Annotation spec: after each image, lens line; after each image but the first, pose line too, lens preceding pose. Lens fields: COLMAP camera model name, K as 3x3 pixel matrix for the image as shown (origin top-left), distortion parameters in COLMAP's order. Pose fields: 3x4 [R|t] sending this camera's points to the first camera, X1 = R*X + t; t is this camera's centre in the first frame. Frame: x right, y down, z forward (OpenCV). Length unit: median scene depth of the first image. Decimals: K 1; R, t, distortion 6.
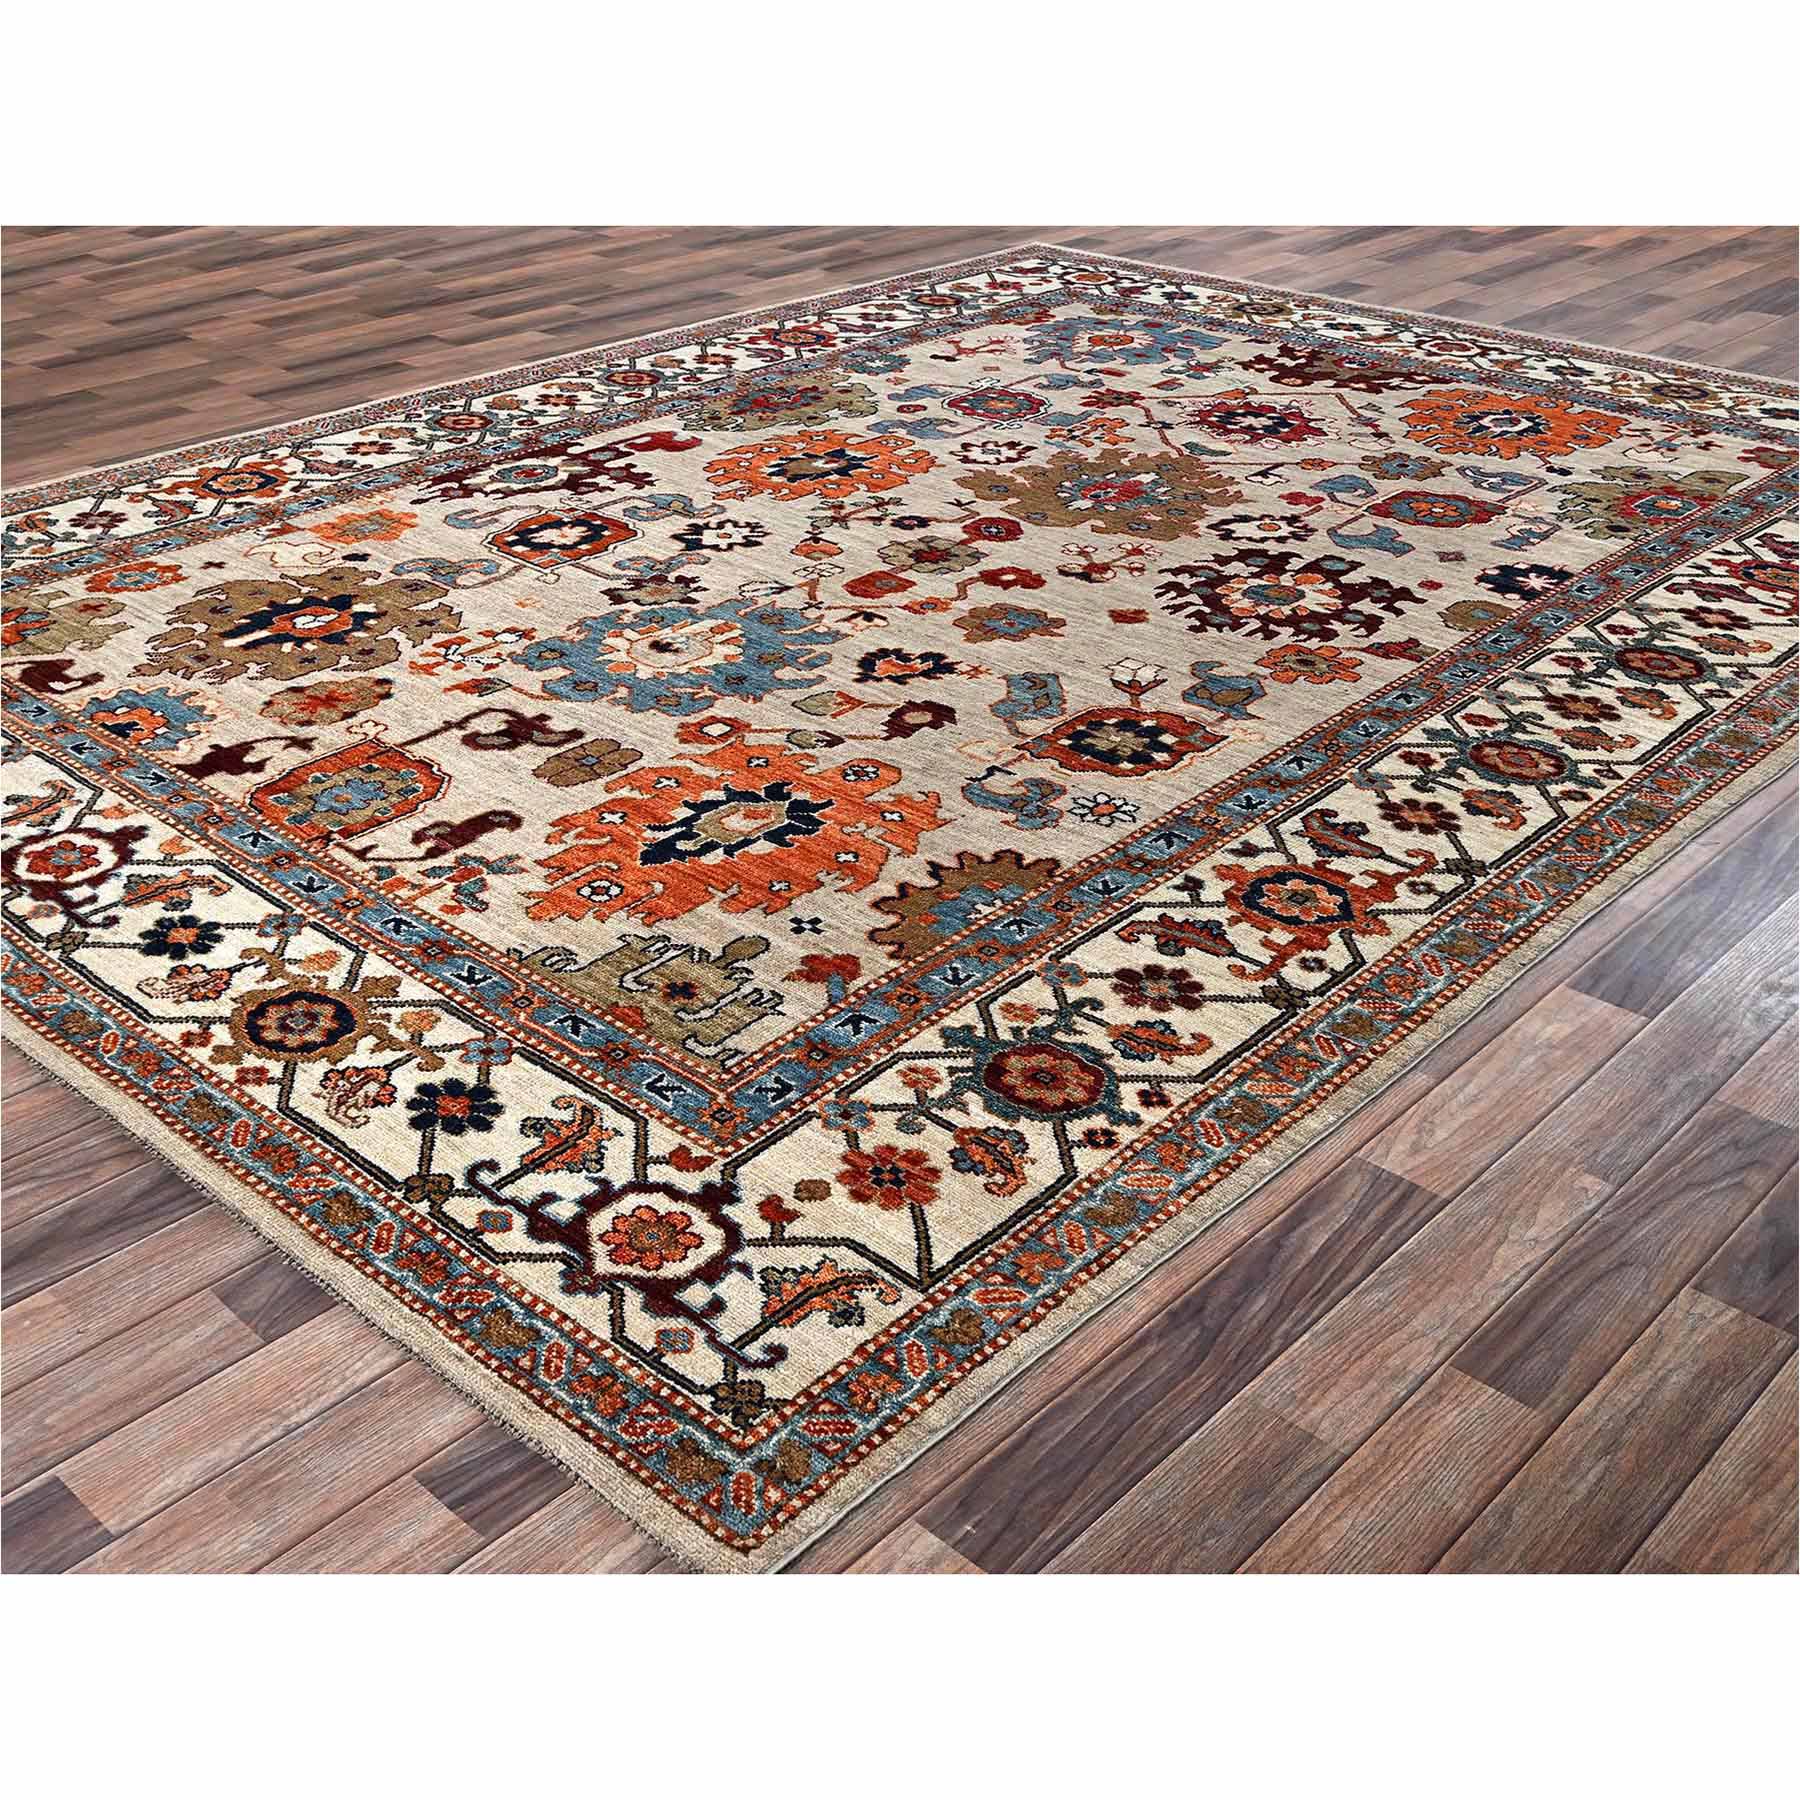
lens RADIAL K [[2005.2, 0, 900.0], [0, 2005.2, 900.0], [0, 0, 1]] dist [-0.004029, 0.013804]
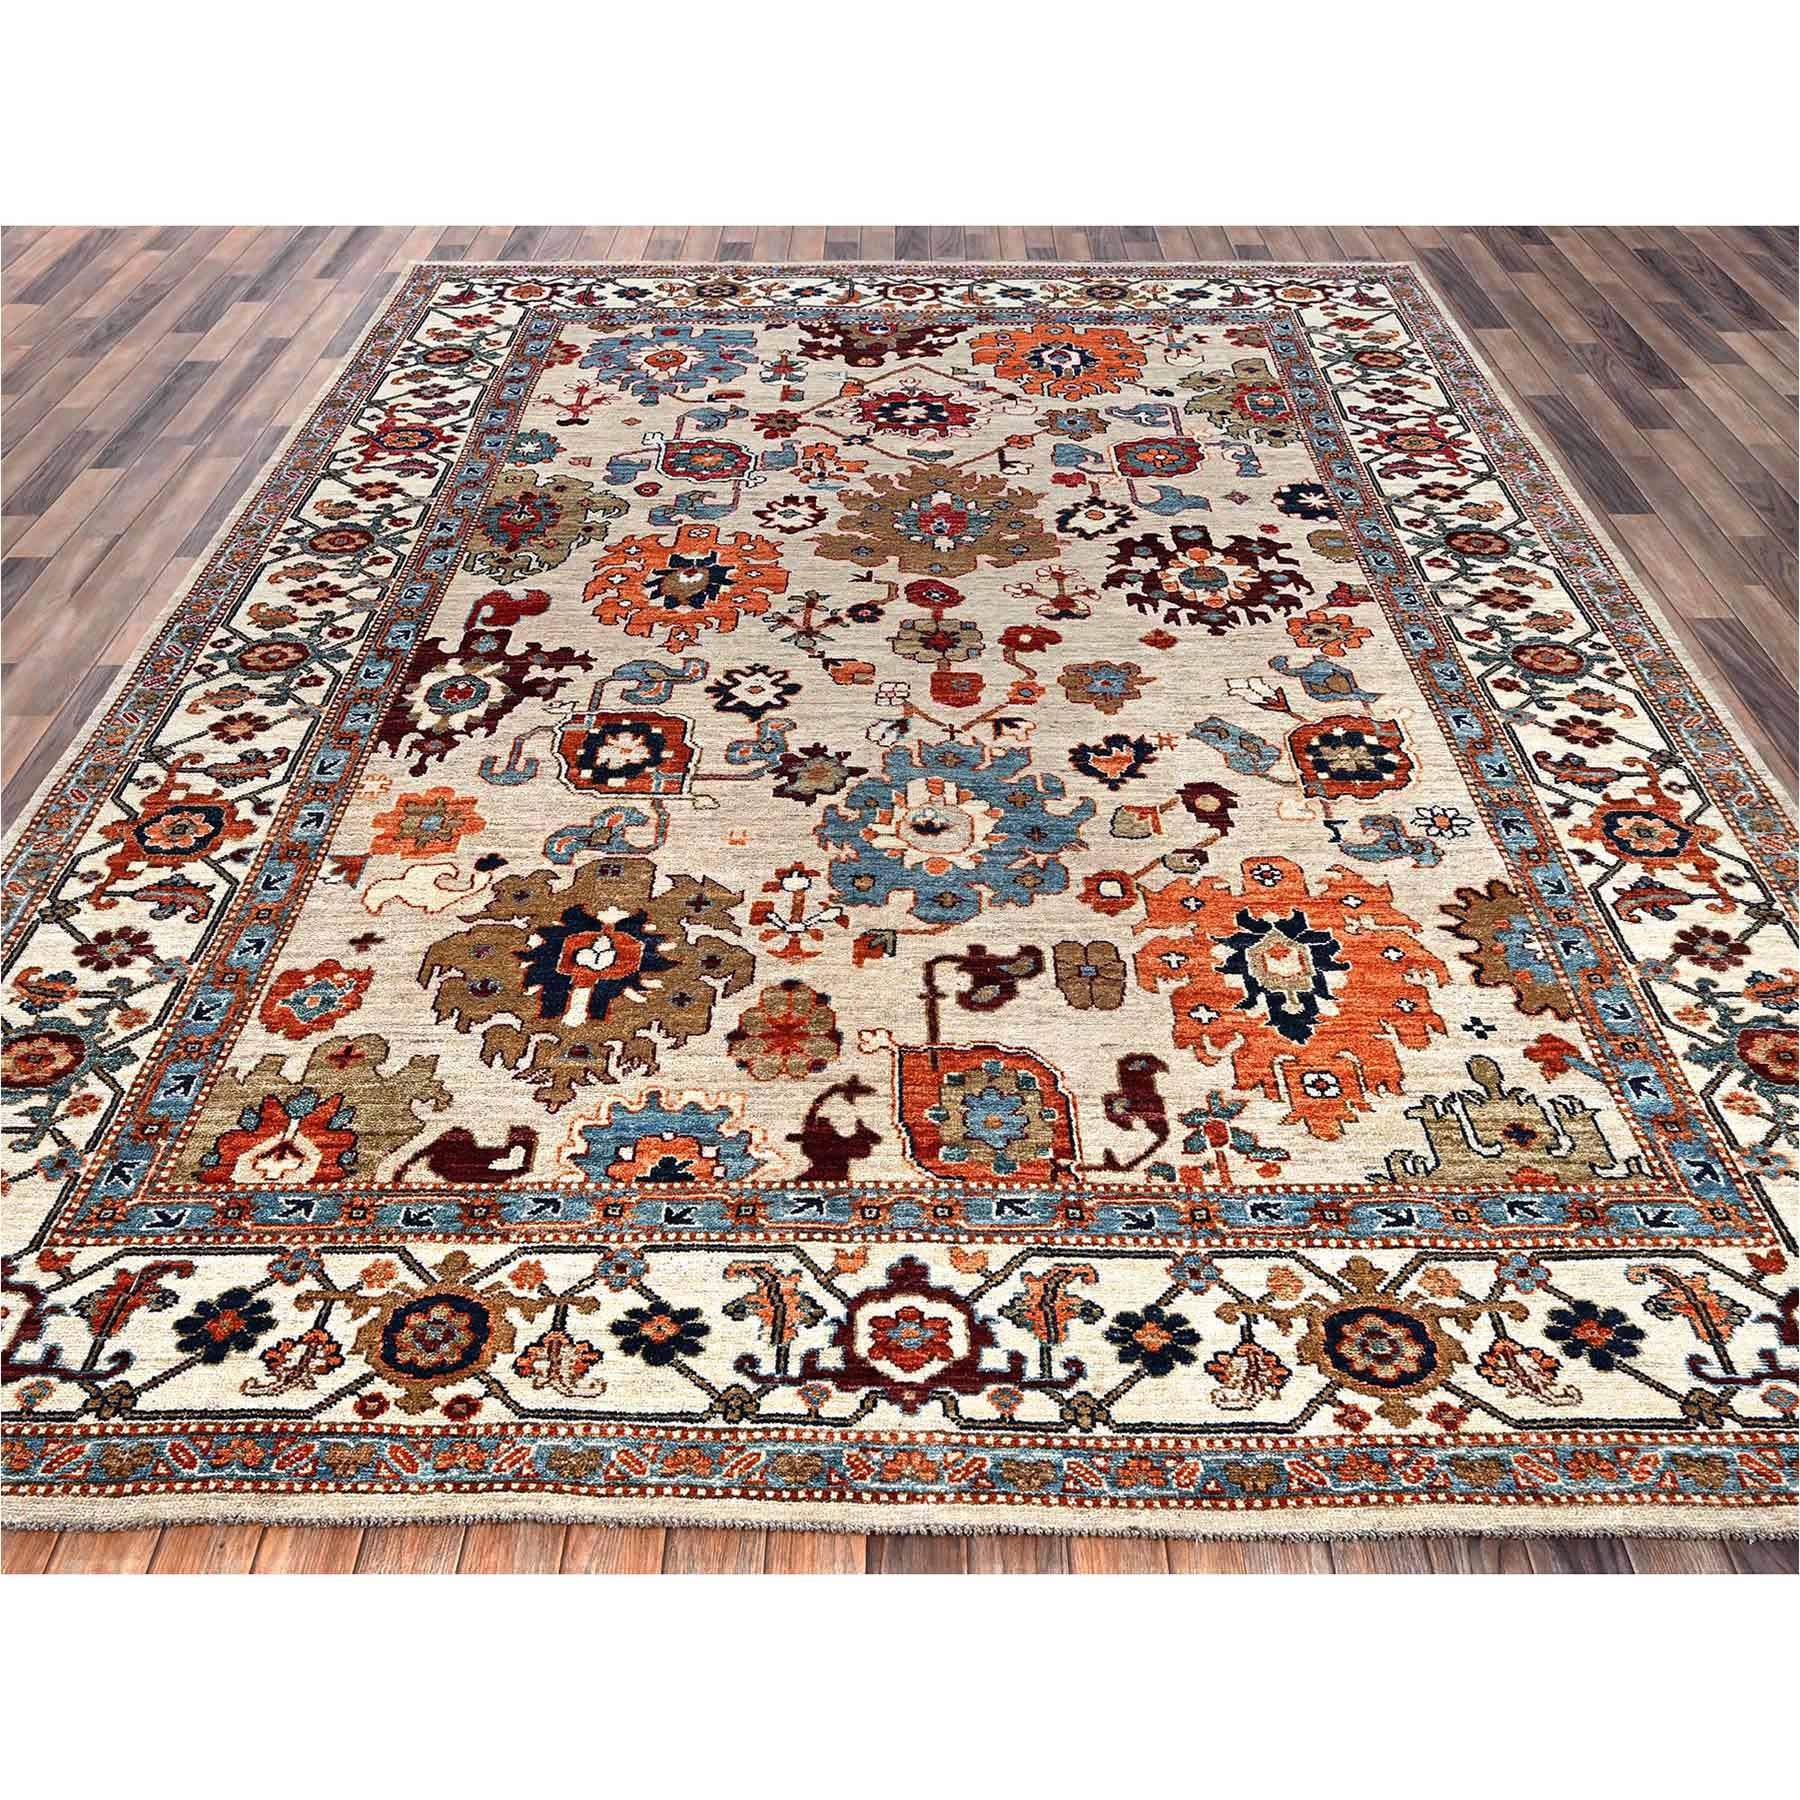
lens RADIAL K [[1567.6, 0, 900.0], [0, 1567.6, 900.0], [0, 0, 1]] dist [-0.002898, 0.004008]
pose [[0.740409, -0.440000, 0.508129, -0.526050], [0.335974, 0.897019, 0.287191, -0.311564], [-0.582166, -0.041921, 0.811989, 0.310560]]
